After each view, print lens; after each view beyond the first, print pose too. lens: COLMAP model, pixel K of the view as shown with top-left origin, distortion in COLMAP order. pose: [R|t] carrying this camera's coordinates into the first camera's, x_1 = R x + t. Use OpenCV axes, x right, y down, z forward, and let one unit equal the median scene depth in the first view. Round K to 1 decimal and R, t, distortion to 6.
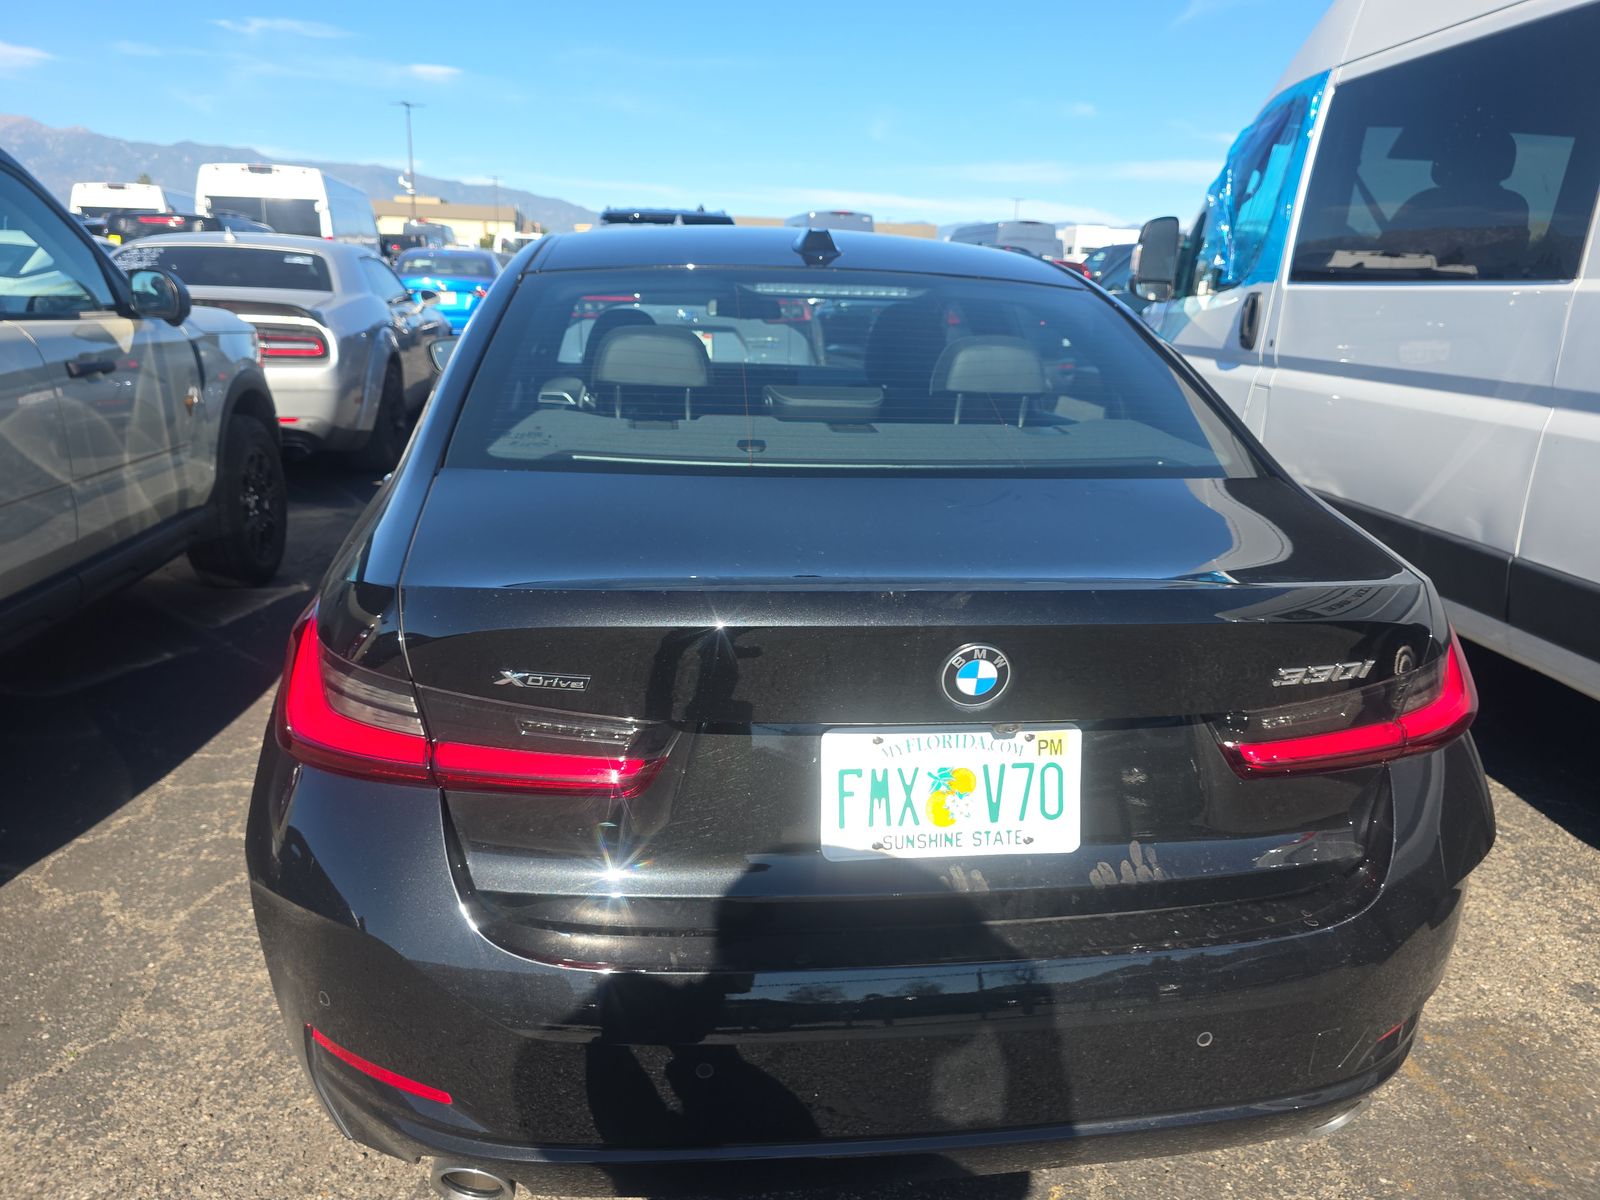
lens RADIAL K [[1175.2, 0, 805.2], [0, 1175.2, 604.6], [0, 0, 1]] dist [0.057191, -0.058854]
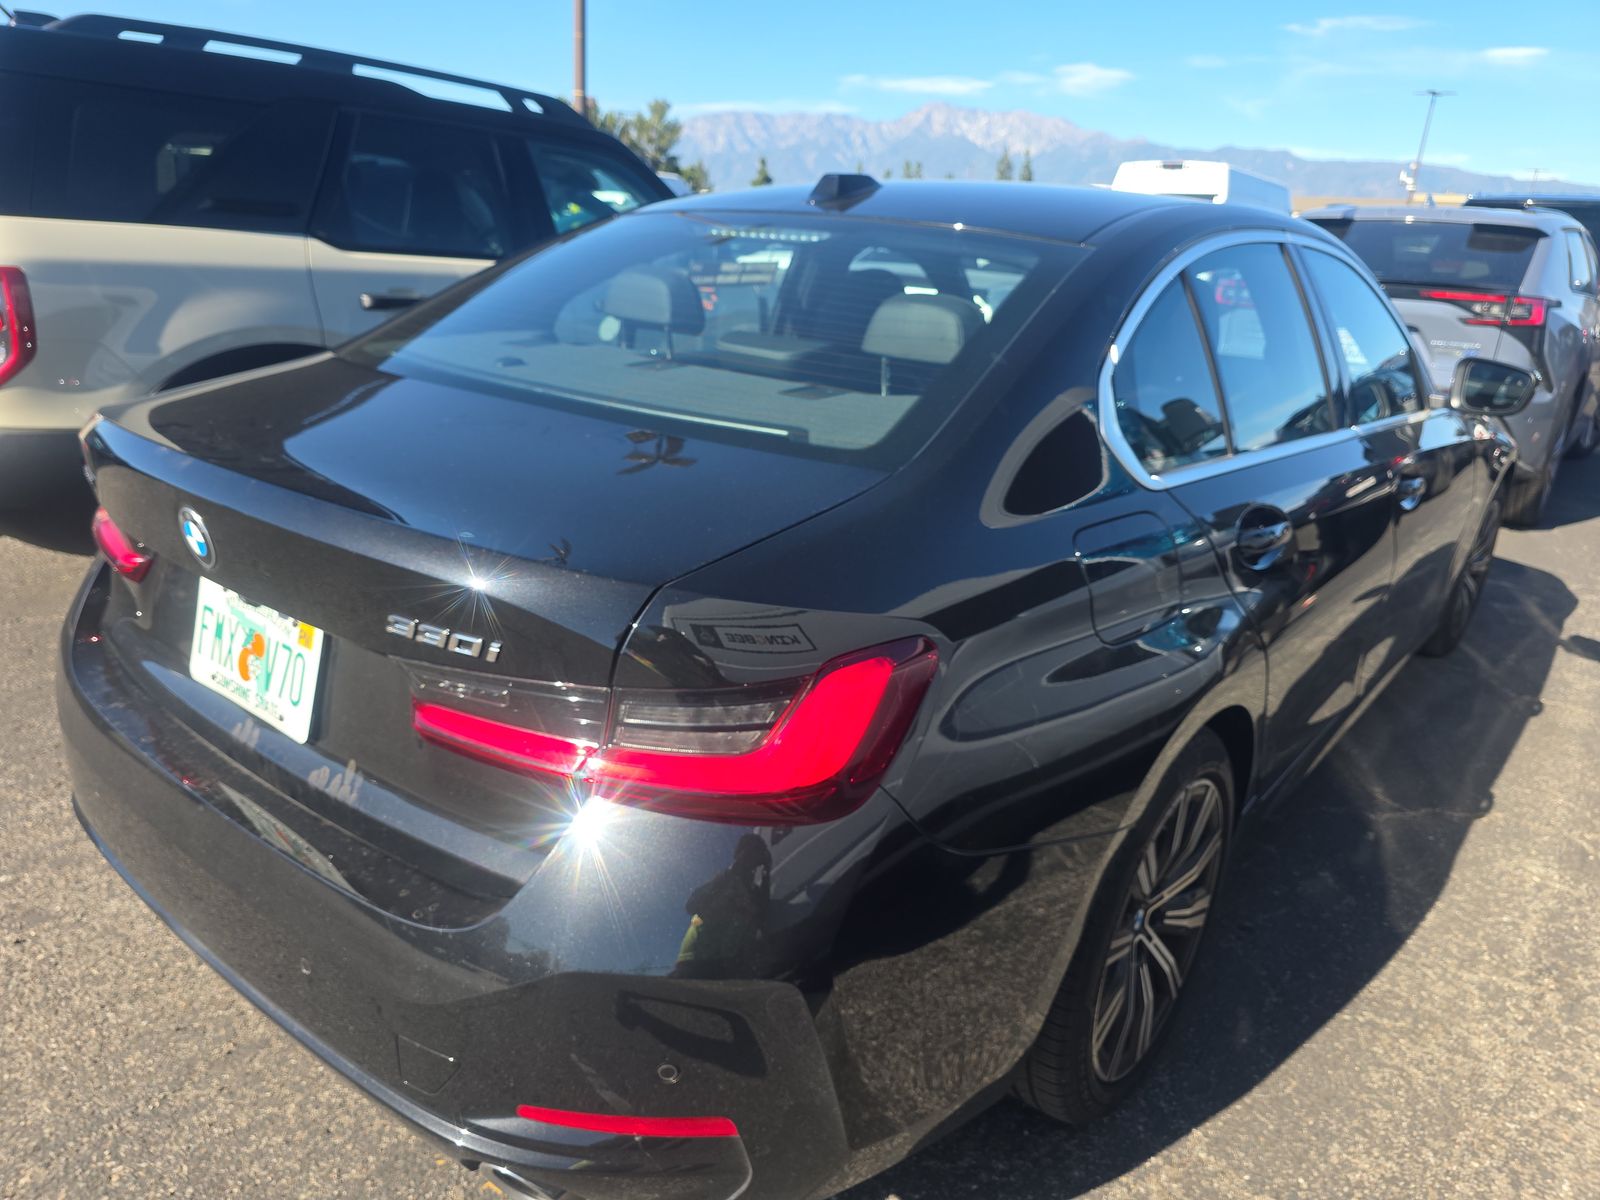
lens RADIAL K [[1153.5, 0, 770.9], [0, 1153.5, 620.1], [0, 0, 1]] dist [0.056382, -0.058597]
pose [[0.658855, 0.245972, -0.710921, 0.457306], [-0.235978, 0.964911, 0.115155, -0.042034], [0.714301, 0.091891, 0.693780, 0.219799]]
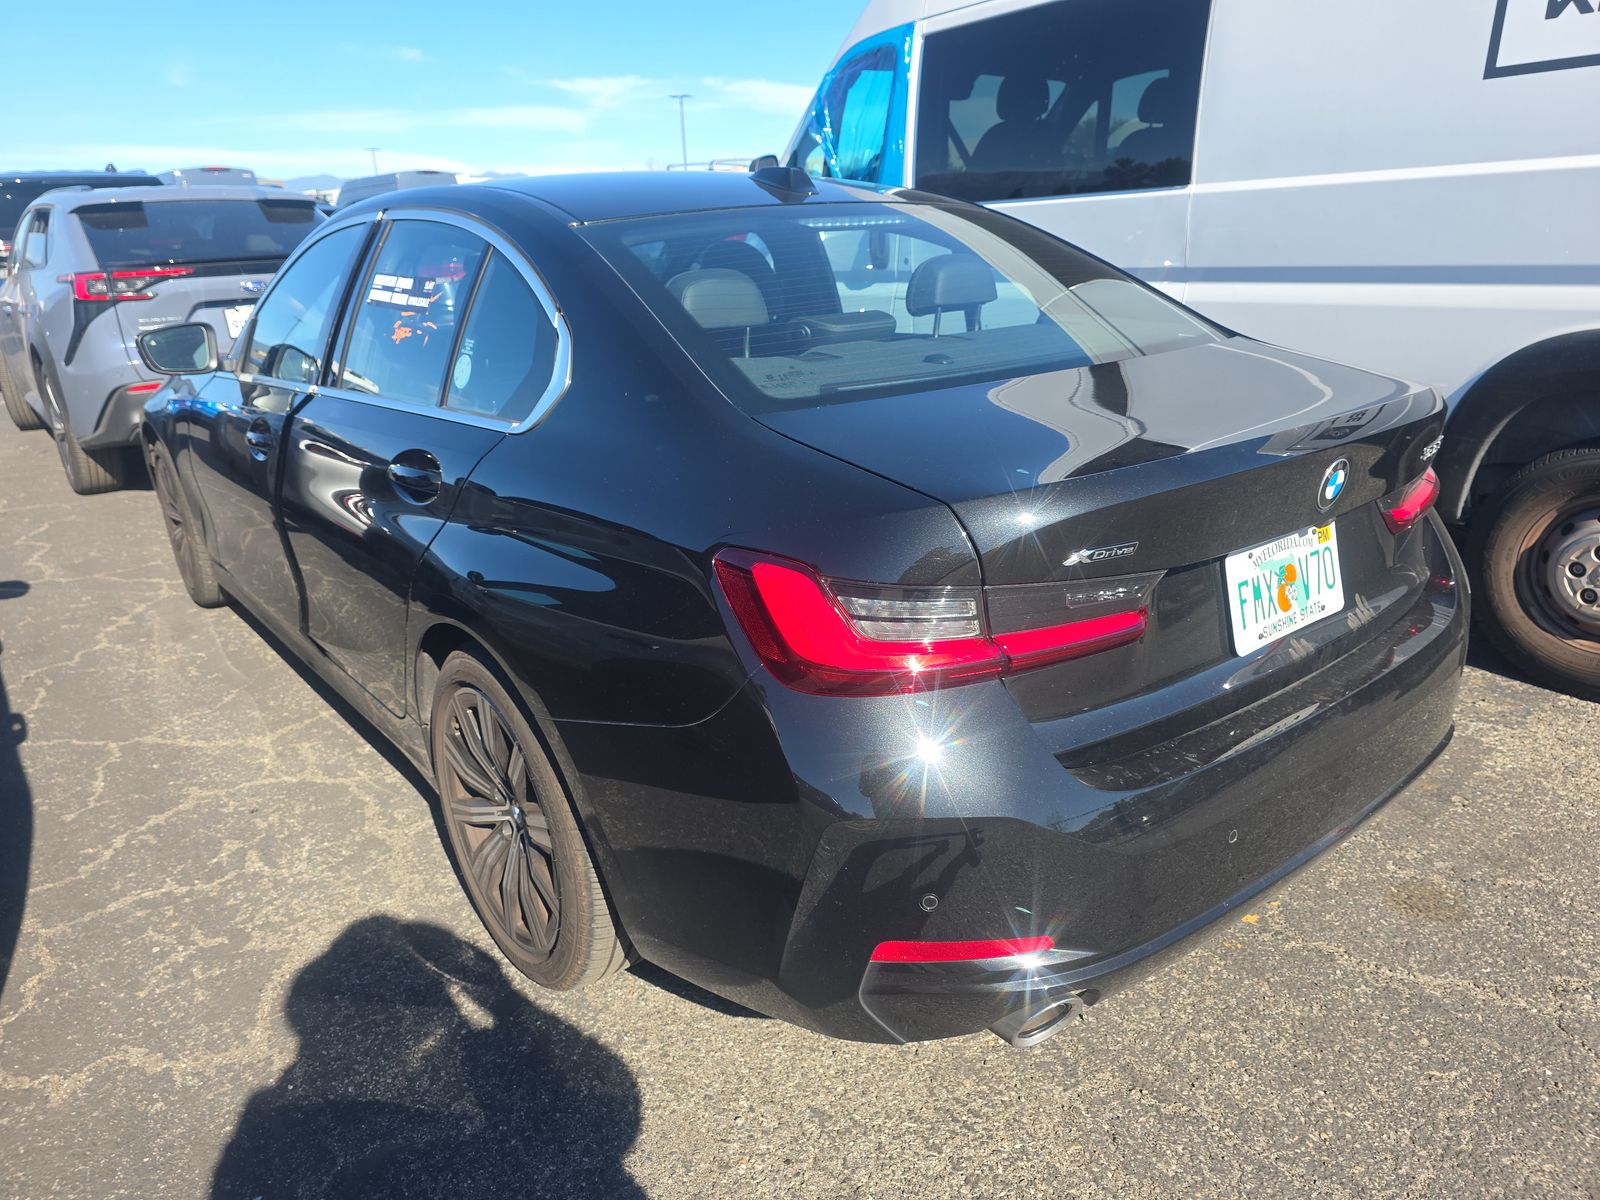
lens RADIAL K [[1175.2, 0, 805.2], [0, 1175.2, 604.6], [0, 0, 1]] dist [0.057191, -0.058854]
pose [[0.836700, -0.226920, 0.498438, -0.366659], [0.208056, 0.973591, 0.093987, -0.019568], [-0.506602, 0.025064, 0.861816, 0.053548]]
